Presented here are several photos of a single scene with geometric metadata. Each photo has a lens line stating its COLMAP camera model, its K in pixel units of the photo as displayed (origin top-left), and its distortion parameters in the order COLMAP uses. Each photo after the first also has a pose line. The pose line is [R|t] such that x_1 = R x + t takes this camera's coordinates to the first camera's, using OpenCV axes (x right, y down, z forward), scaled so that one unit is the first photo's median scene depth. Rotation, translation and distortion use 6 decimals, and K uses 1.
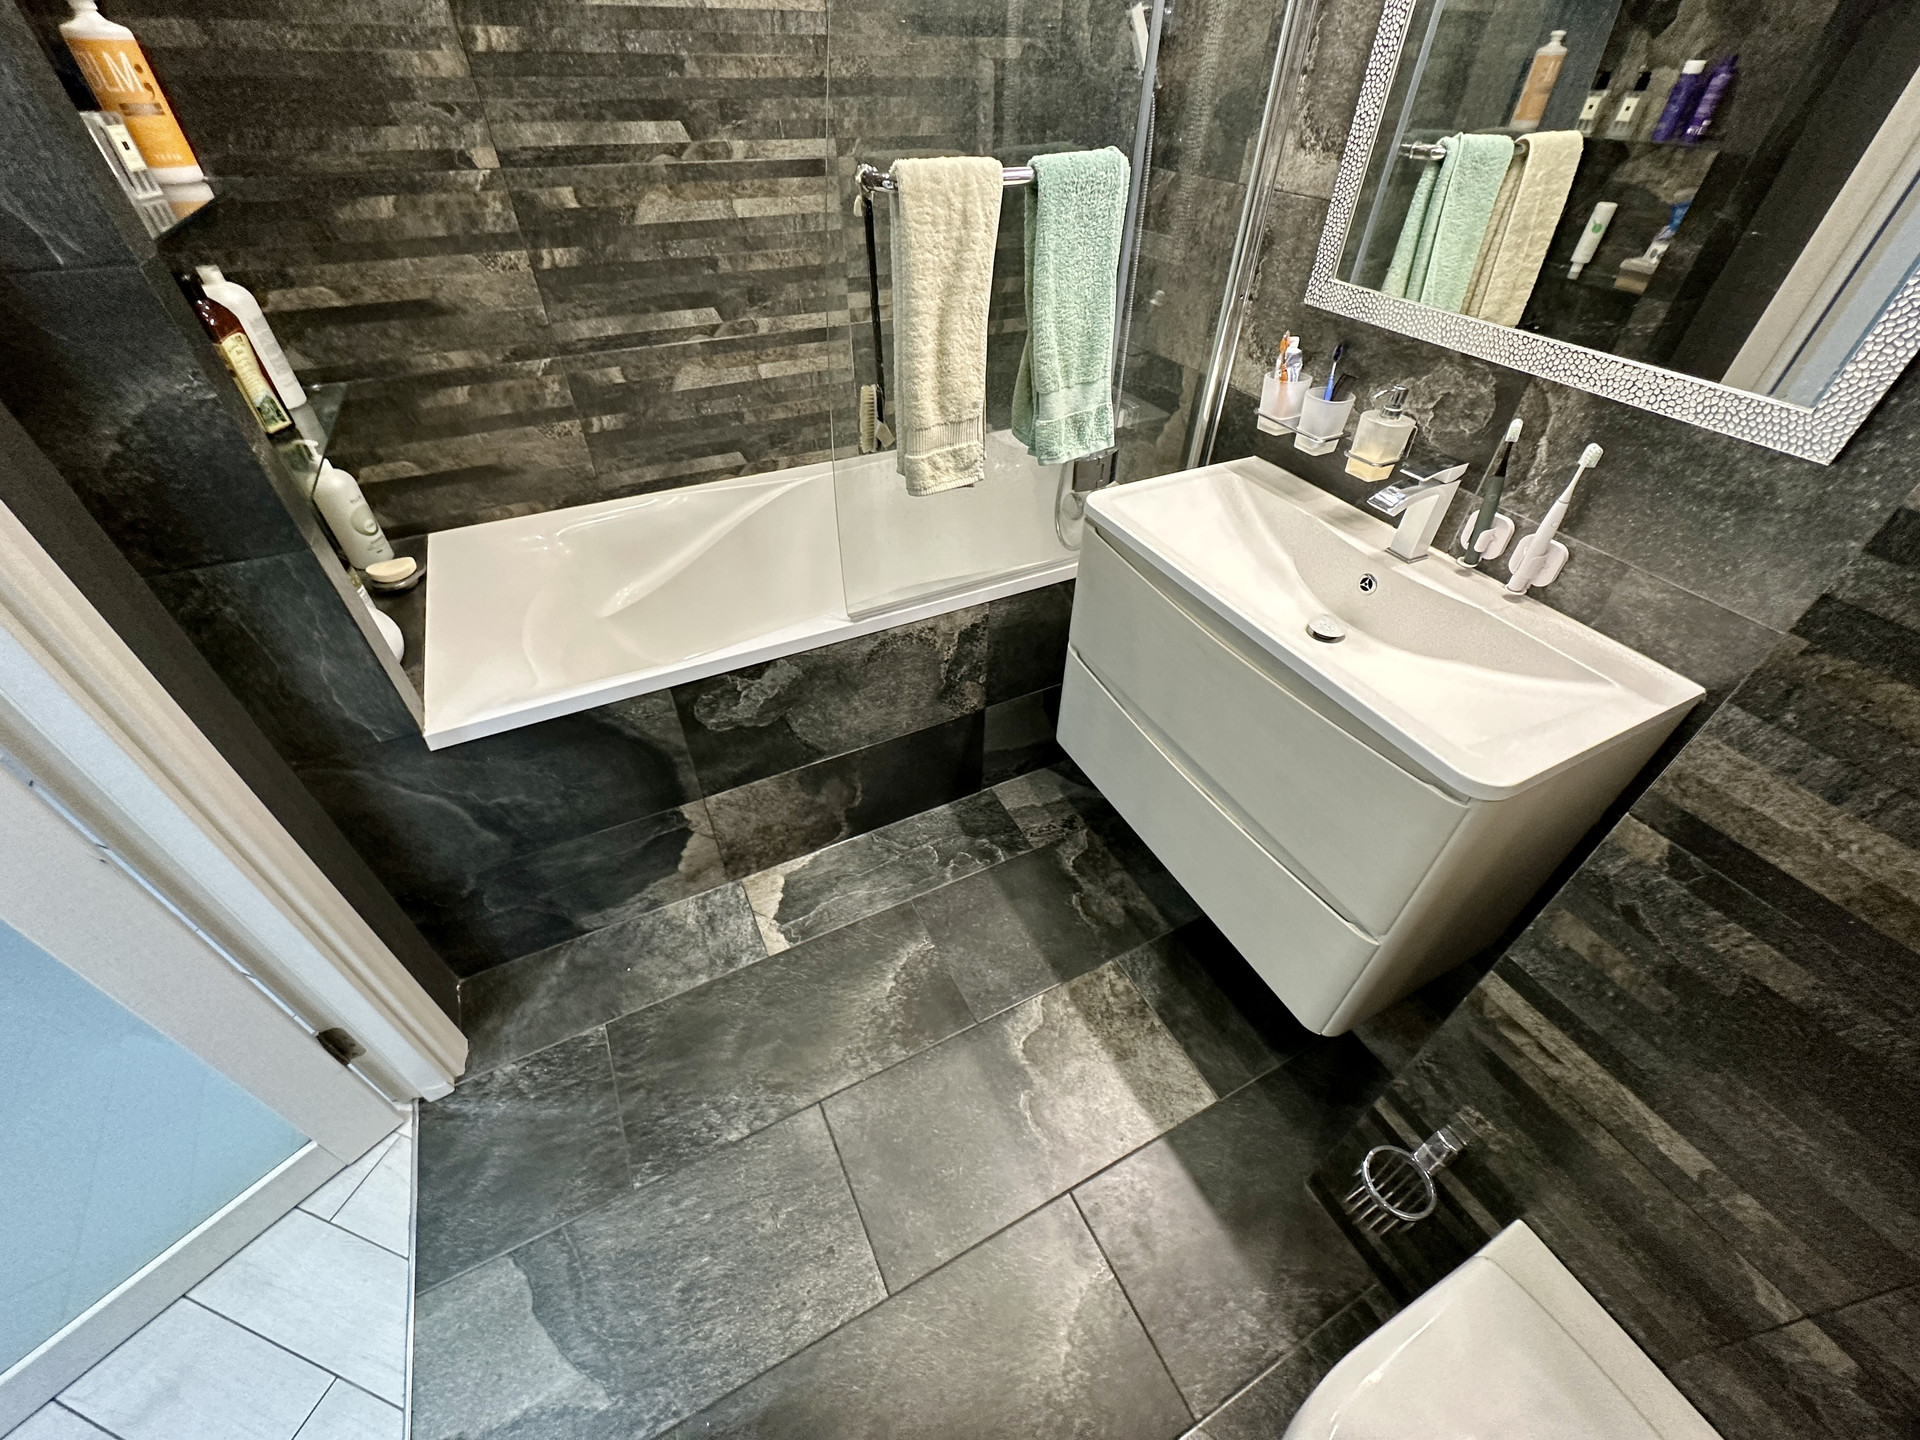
lens RADIAL K [[734.8, 0, 964.7], [0, 734.8, 718.8], [0, 0, 1]] dist [-0.003084, 0.000855]
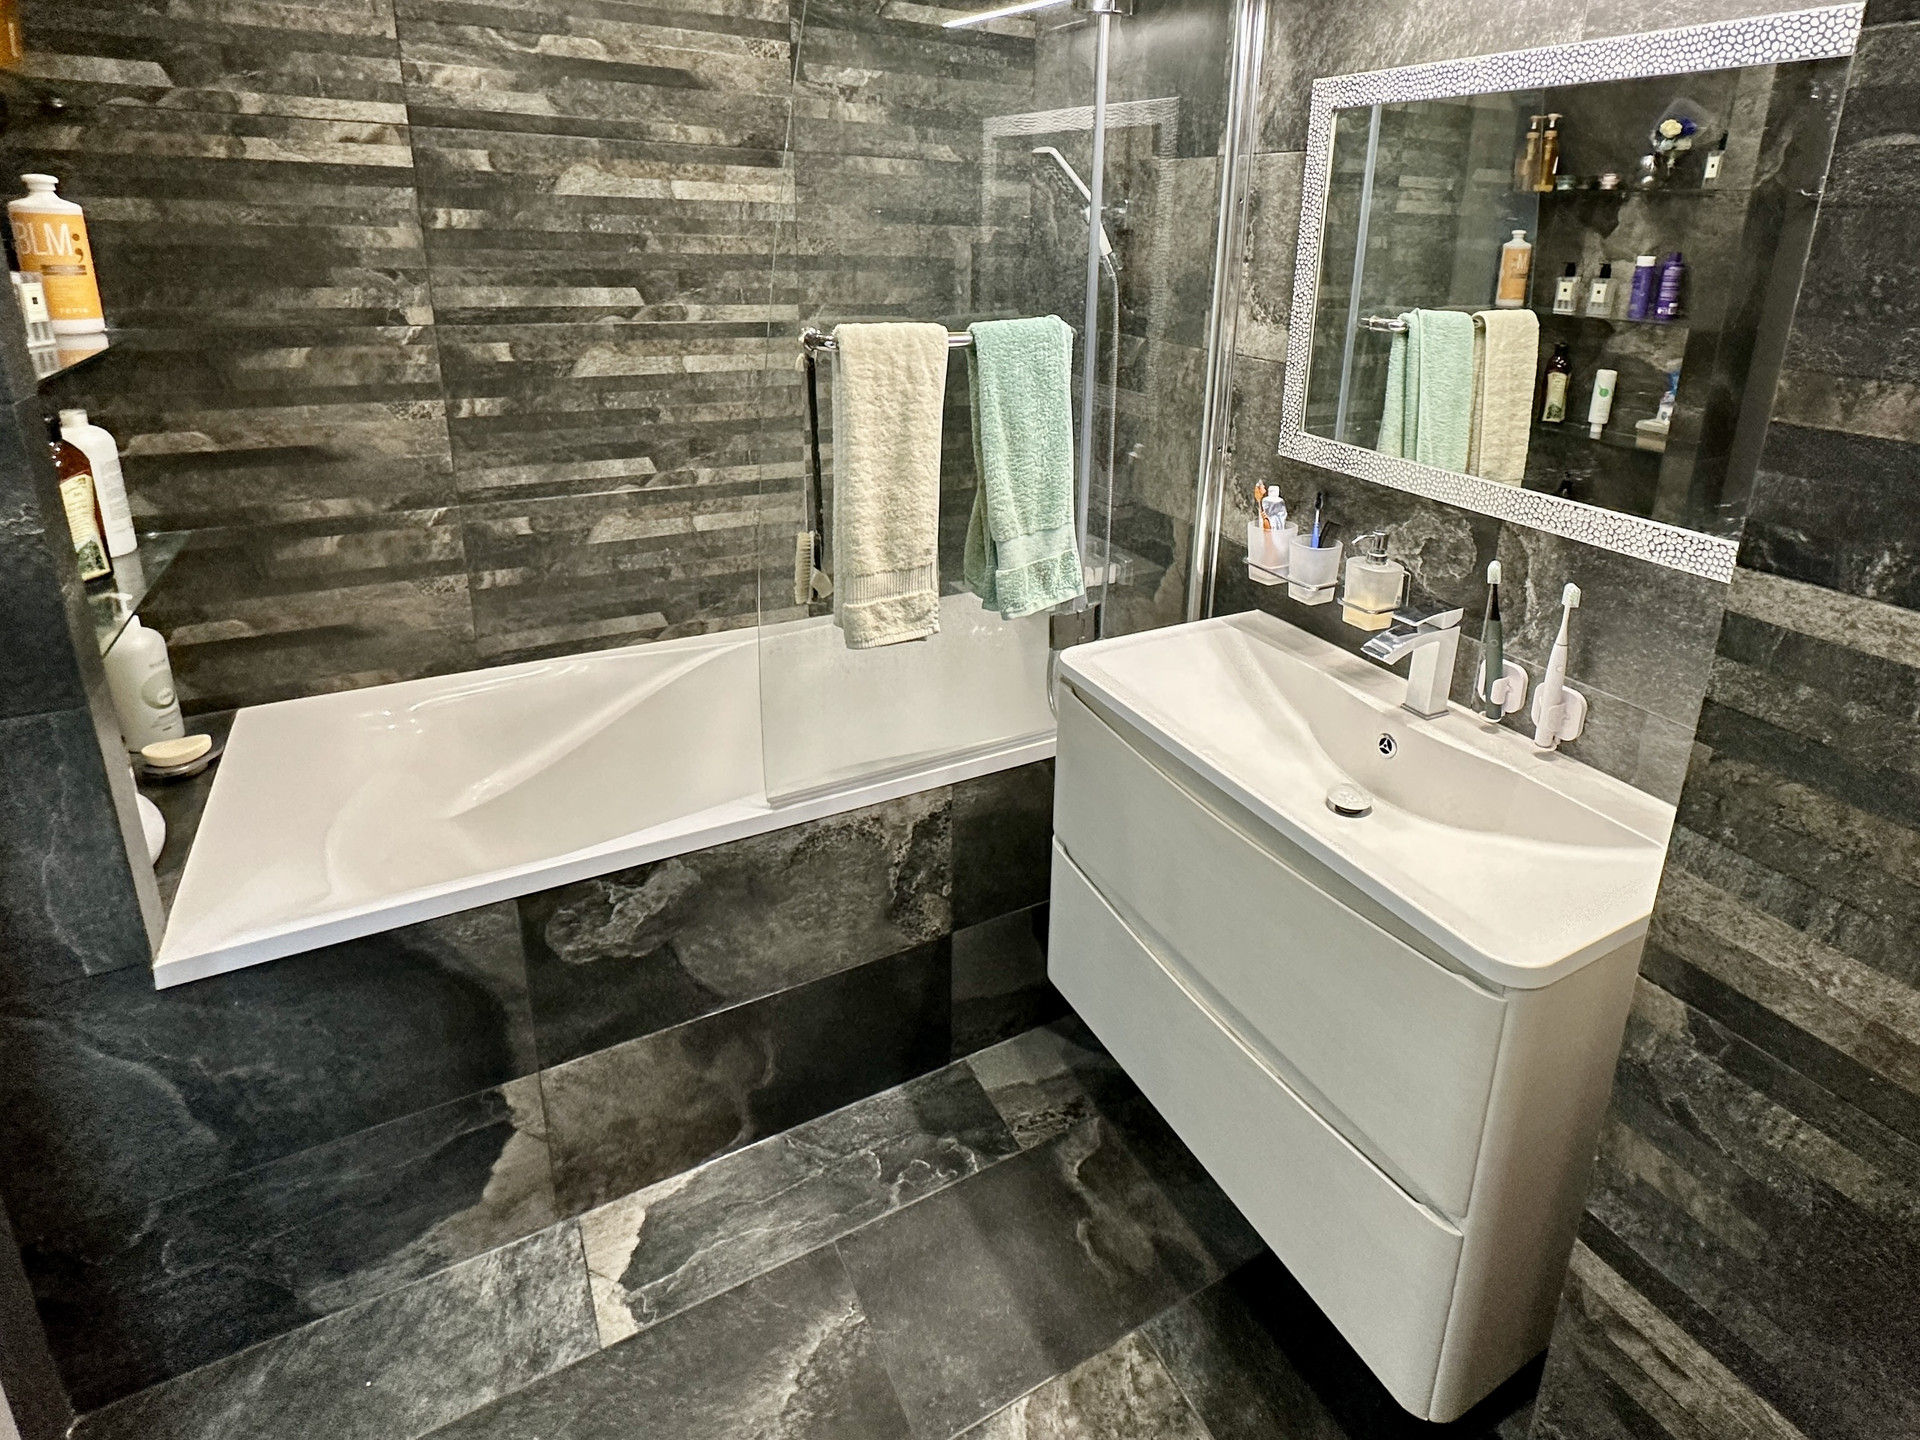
lens RADIAL K [[1012.4, 0, 1040.0], [0, 1012.4, 571.8], [0, 0, 1]] dist [-0.004194, 0.001919]
pose [[0.998549, 0.001145, 0.053840, 0.073069], [0.020477, 0.916605, -0.399269, 0.072890], [-0.049808, 0.399792, 0.915252, -0.099475]]
